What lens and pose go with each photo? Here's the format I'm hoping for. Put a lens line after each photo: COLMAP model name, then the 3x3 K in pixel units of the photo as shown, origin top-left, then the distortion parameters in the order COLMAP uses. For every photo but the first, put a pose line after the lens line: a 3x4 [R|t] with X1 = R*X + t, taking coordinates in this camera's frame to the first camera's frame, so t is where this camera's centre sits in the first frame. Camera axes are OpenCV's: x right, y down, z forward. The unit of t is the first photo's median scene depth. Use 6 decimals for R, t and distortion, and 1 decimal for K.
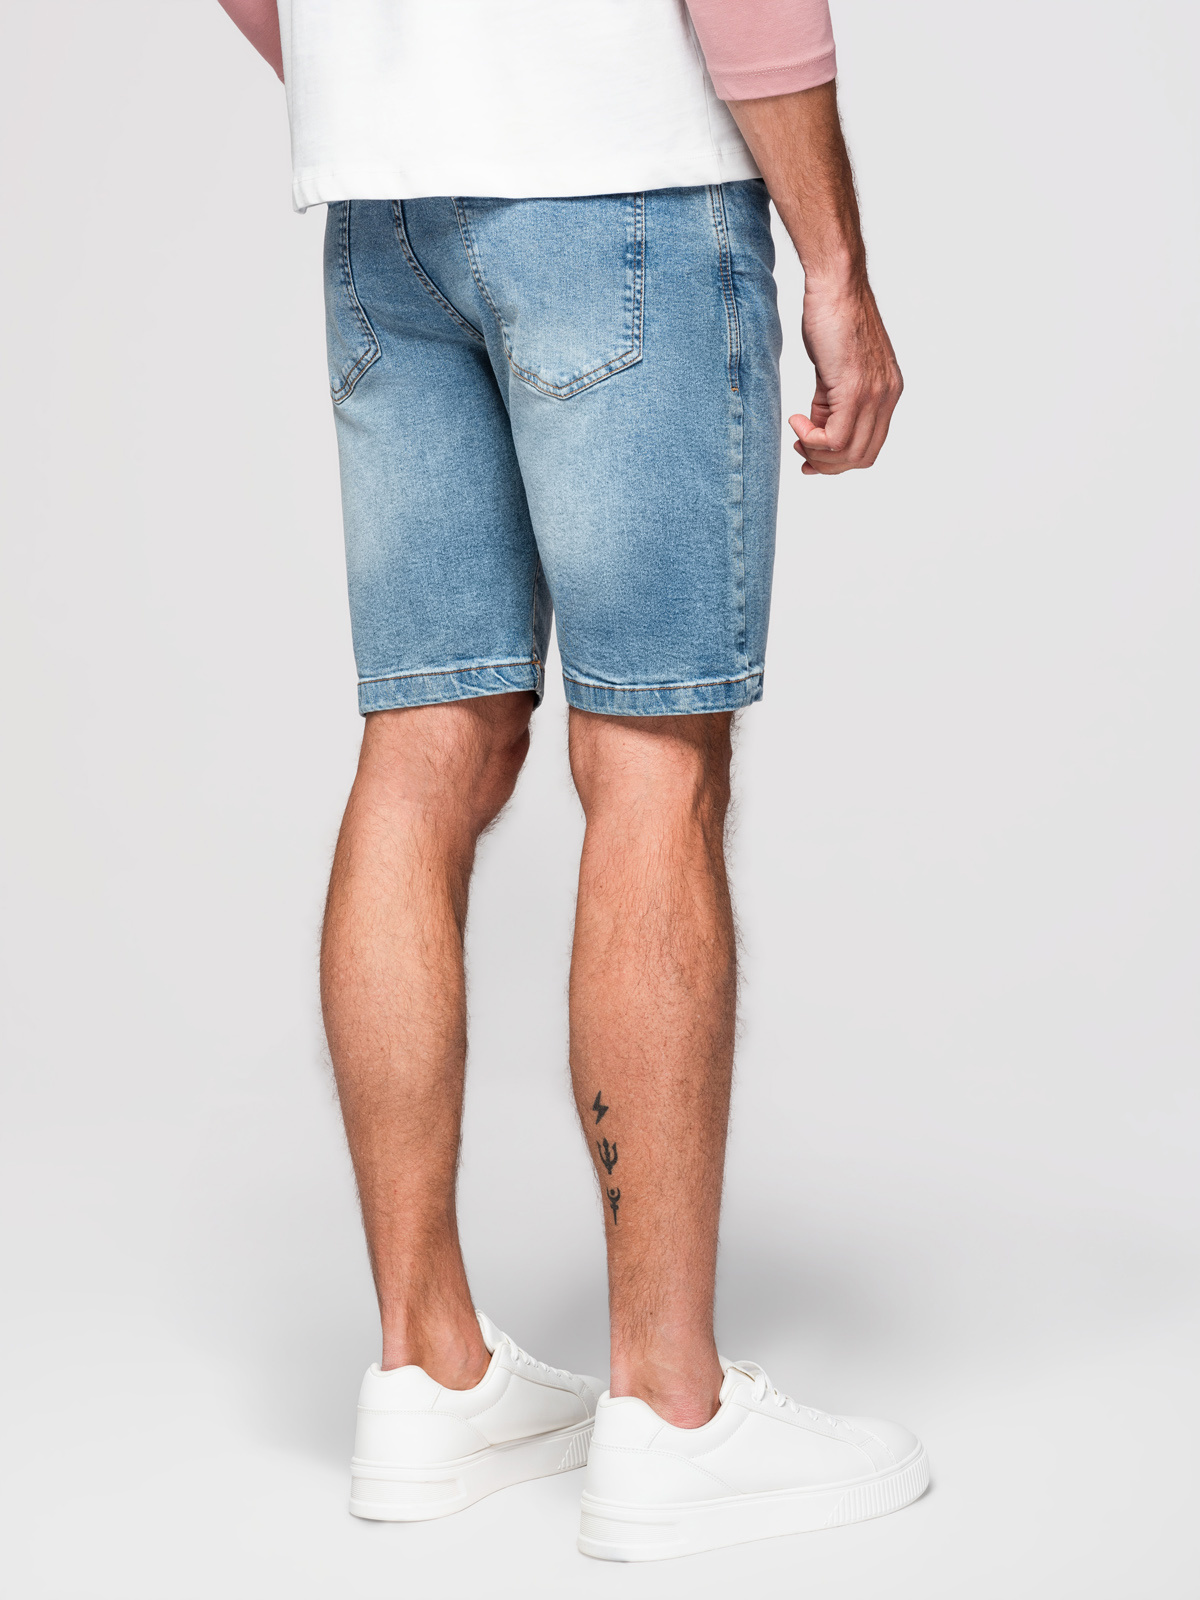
lens RADIAL K [[4105.2, 0, 603.6], [0, 4105.2, 797.8], [0, 0, 1]] dist [-0.008090, 0.000000]
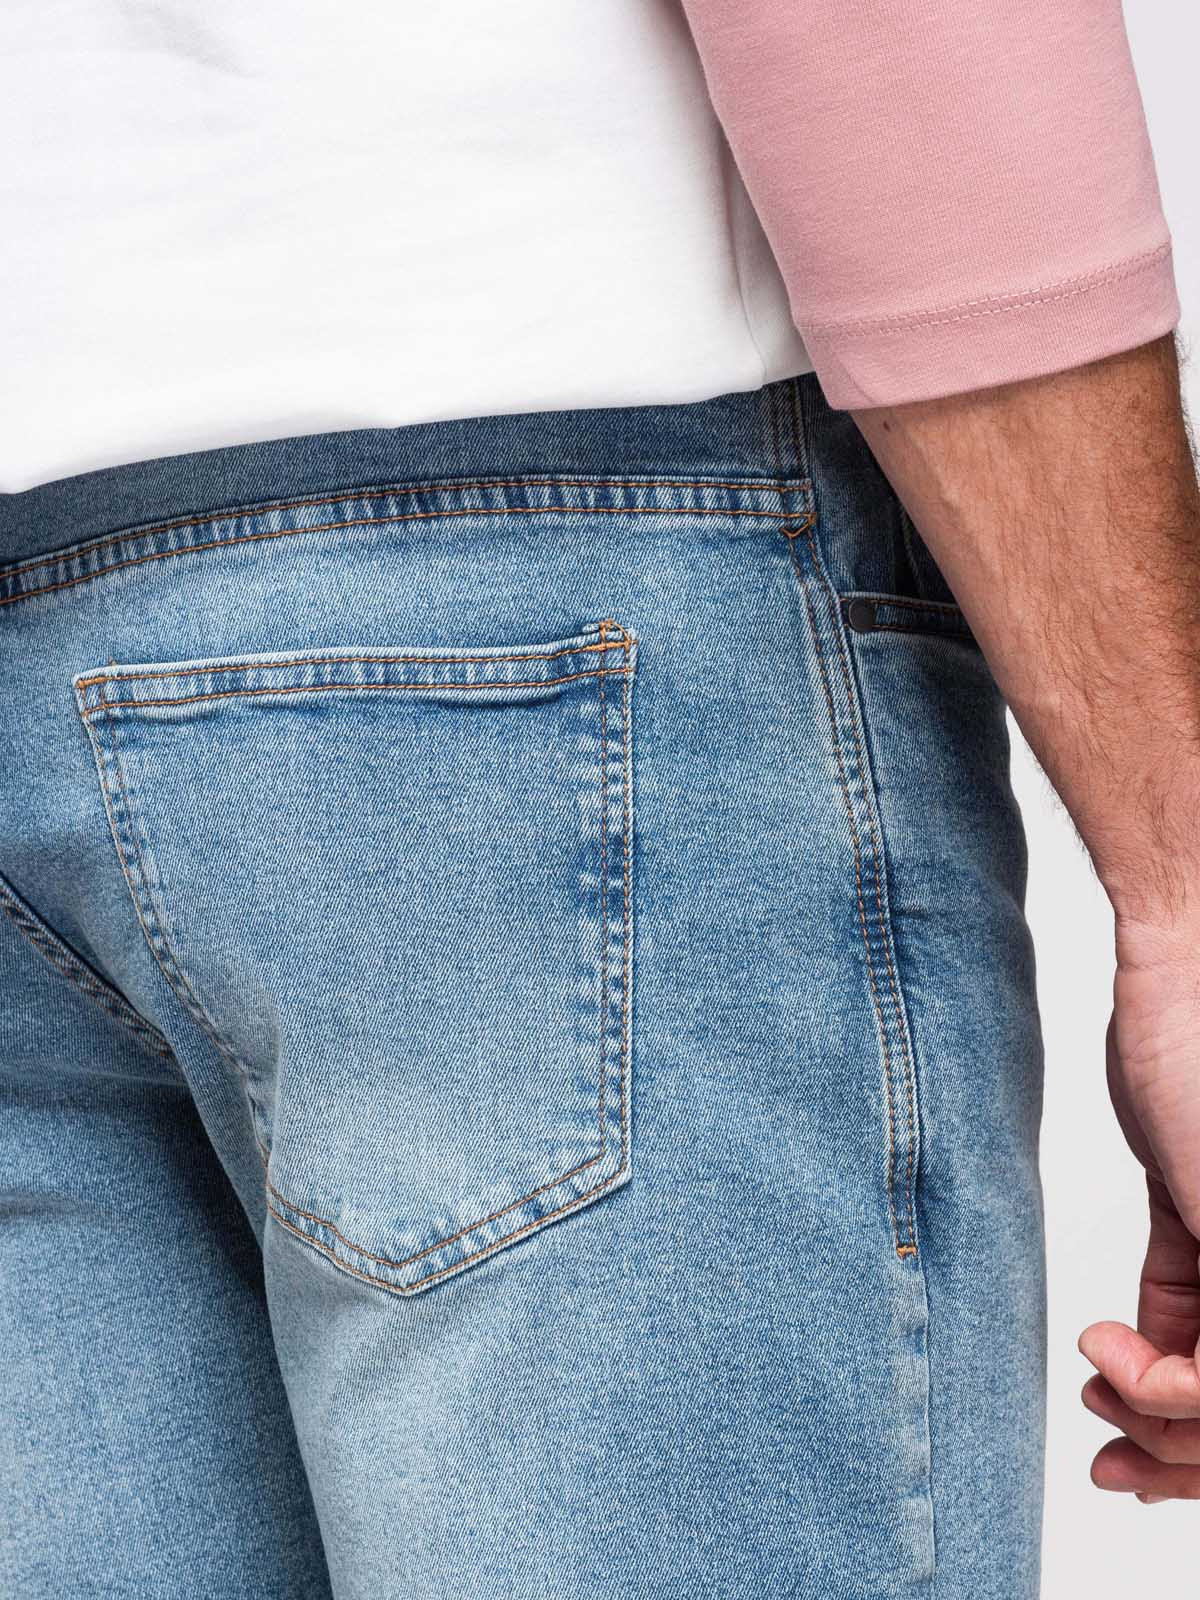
lens RADIAL K [[4105.2, 0, 599.1], [0, 4105.2, 803.5], [0, 0, 1]] dist [-0.008090, 0.000000]
pose [[0.995683, -0.024112, -0.089633, 0.038006], [0.015844, 0.995648, -0.091832, -0.106519], [0.091457, 0.090015, 0.991732, 0.658096]]
